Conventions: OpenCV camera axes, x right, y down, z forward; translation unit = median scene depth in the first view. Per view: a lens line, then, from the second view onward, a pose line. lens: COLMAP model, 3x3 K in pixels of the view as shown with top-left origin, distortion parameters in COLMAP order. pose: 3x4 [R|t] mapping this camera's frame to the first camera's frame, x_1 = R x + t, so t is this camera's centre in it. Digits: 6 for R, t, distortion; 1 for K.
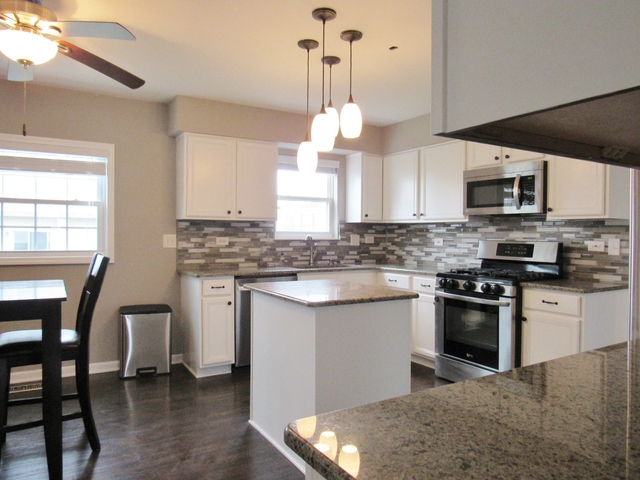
lens RADIAL K [[457.6, 0, 320.0], [0, 457.6, 240.0], [0, 0, 1]] dist [-0.031095, 0.005805]
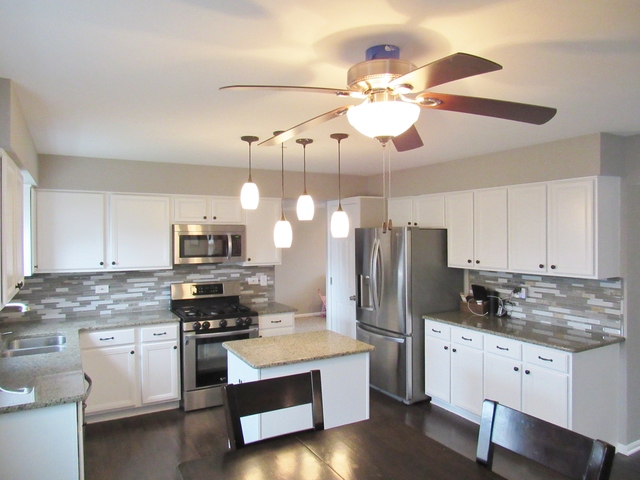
lens RADIAL K [[457.6, 0, 320.0], [0, 457.6, 240.0], [0, 0, 1]] dist [-0.031095, 0.005805]
pose [[0.041176, -0.019326, 0.998965, -0.707933], [0.018897, 0.999649, 0.018561, -0.113598], [-0.998973, 0.018113, 0.041527, 0.528811]]
